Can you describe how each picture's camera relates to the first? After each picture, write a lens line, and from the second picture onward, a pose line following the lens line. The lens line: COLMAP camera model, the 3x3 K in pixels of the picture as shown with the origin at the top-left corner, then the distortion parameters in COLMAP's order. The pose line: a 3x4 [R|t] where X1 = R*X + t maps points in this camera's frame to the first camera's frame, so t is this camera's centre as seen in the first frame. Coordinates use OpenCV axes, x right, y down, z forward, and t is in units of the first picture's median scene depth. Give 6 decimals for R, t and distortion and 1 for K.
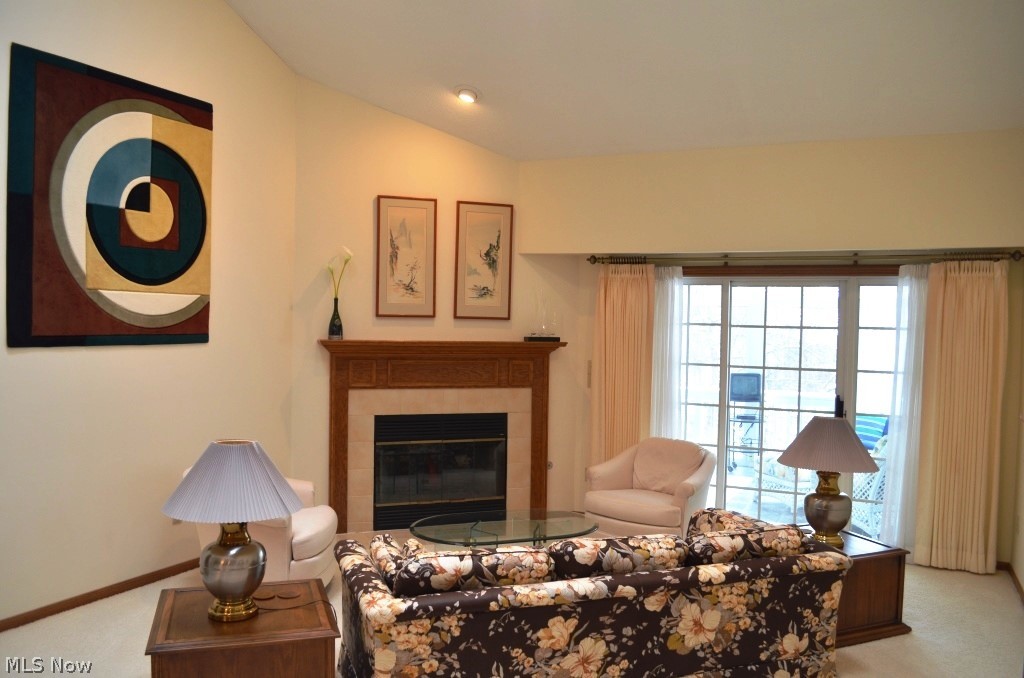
lens RADIAL K [[806.5, 0, 512.3], [0, 806.5, 341.3], [0, 0, 1]] dist [-0.080675, 0.007655]
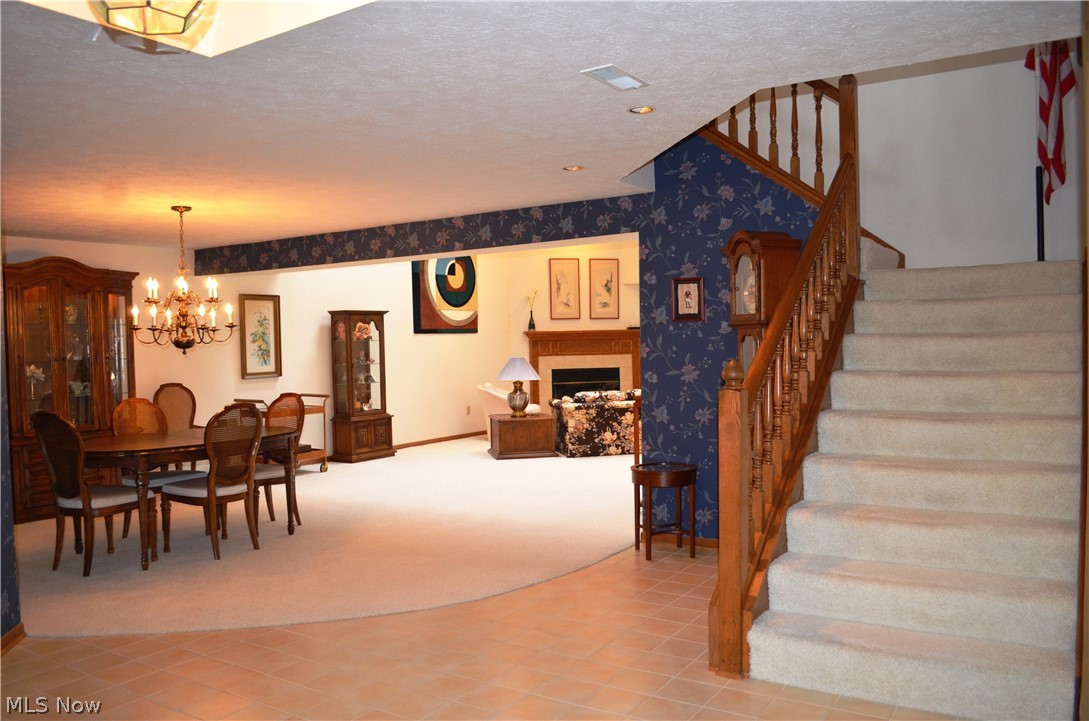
lens RADIAL K [[857.7, 0, 547.2], [0, 857.7, 370.2], [0, 0, 1]] dist [-0.080675, 0.007655]
pose [[0.991921, -0.034196, -0.122162, 0.093401], [0.035487, 0.999335, 0.008408, 0.093531], [0.121793, -0.012675, 0.992475, -1.347402]]
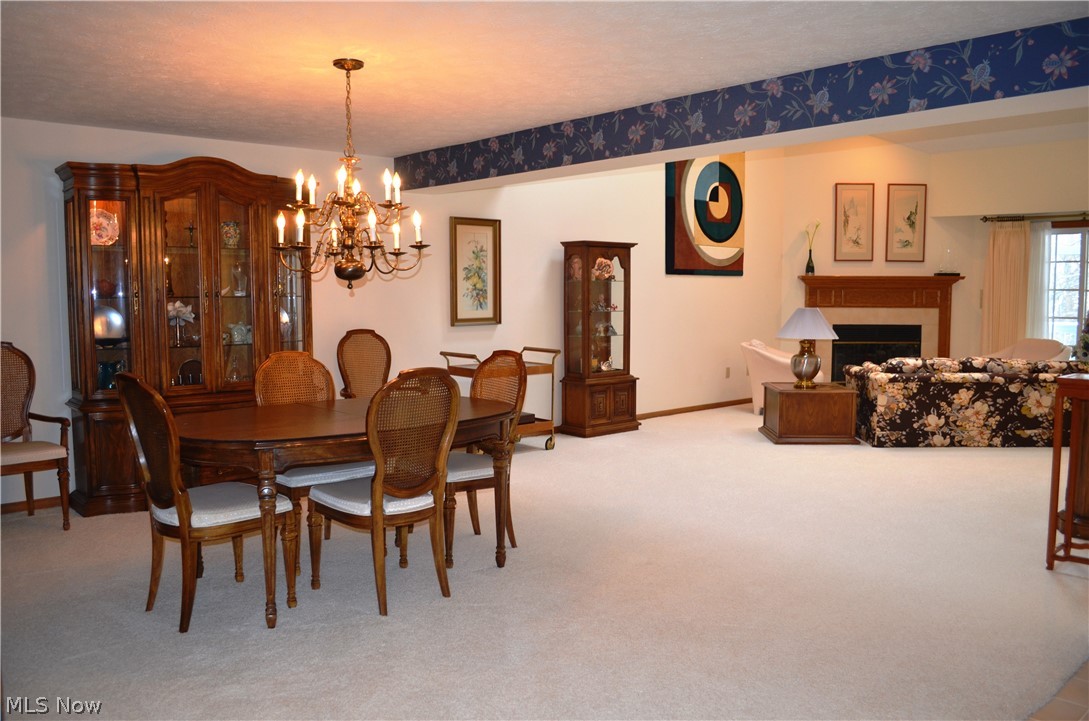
lens RADIAL K [[857.7, 0, 544.9], [0, 857.7, 363.4], [0, 0, 1]] dist [-0.080675, 0.007655]
pose [[0.927046, 0.012388, -0.374742, -0.085412], [0.008339, 0.998526, 0.053637, 0.091241], [0.374854, -0.052848, 0.925576, -0.915105]]
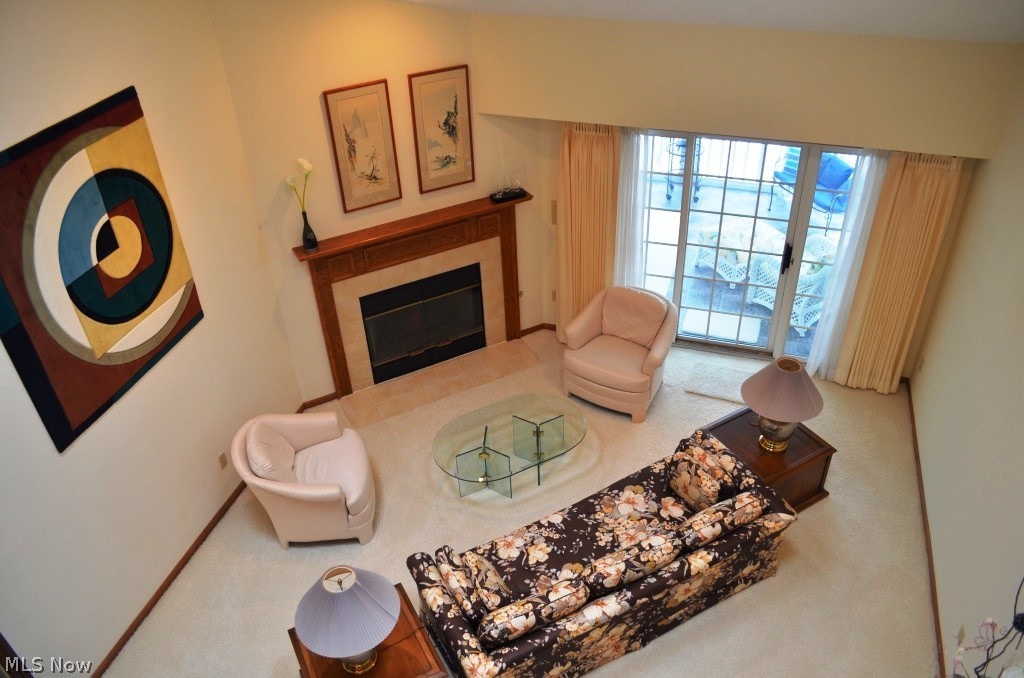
lens RADIAL K [[806.5, 0, 516.4], [0, 806.5, 357.9], [0, 0, 1]] dist [-0.080675, 0.007655]
pose [[0.987293, -0.133343, 0.086441, -0.085659], [0.060027, 0.816597, 0.574078, -0.530592], [-0.147137, -0.561595, 0.814225, 0.088948]]
